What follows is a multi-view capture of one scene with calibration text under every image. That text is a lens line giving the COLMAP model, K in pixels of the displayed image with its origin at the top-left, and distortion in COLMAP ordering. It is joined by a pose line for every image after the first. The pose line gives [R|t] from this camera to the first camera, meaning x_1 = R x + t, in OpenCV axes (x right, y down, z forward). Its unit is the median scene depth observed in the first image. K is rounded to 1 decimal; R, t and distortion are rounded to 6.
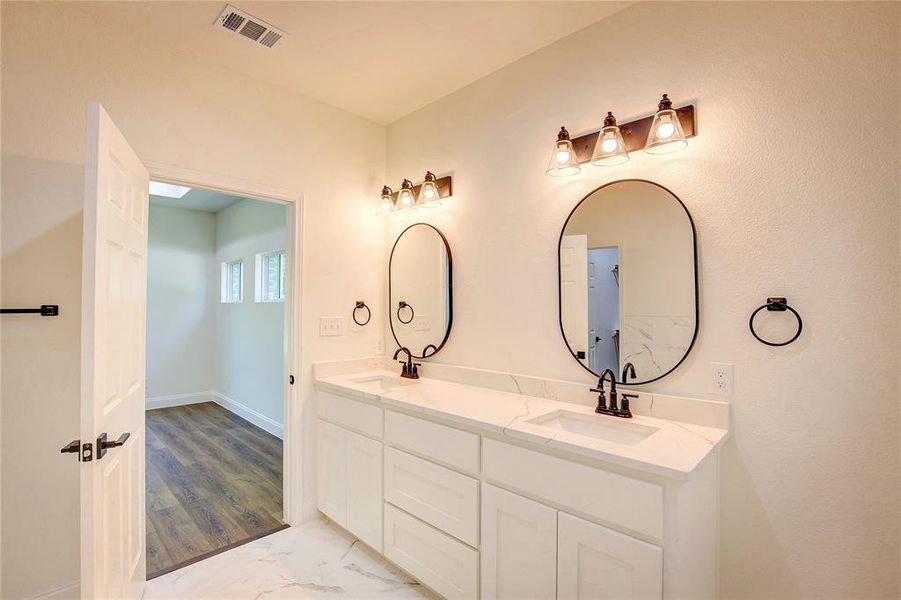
lens RADIAL K [[412.2, 0, 450.5], [0, 412.2, 300.0], [0, 0, 1]] dist [-0.027291, 0.000196]
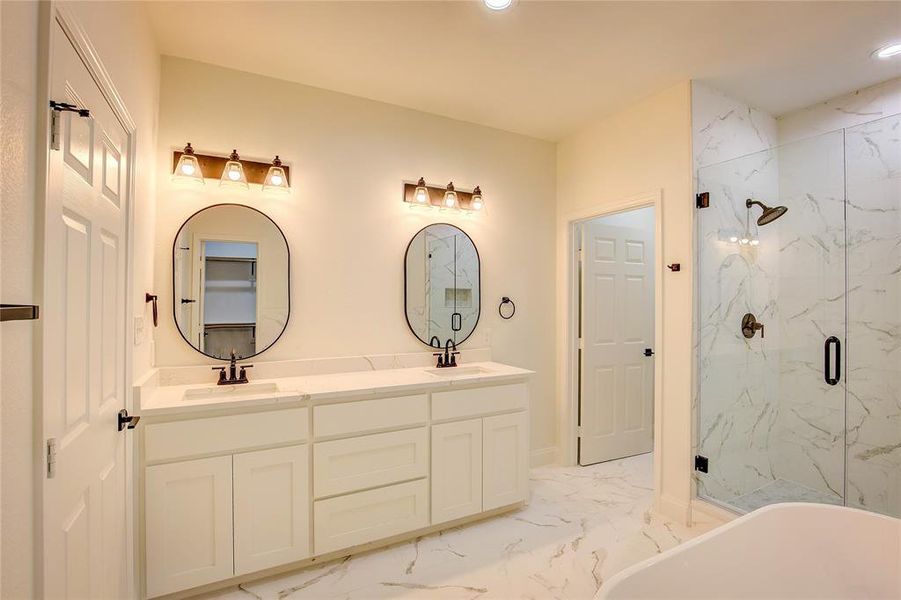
lens RADIAL K [[412.2, 0, 450.5], [0, 412.2, 300.0], [0, 0, 1]] dist [-0.027291, 0.000196]
pose [[0.310121, 0.000066, 0.950697, -1.148185], [-0.022351, 0.999724, 0.007222, -0.000332], [-0.950434, -0.023489, 0.310037, 0.468240]]
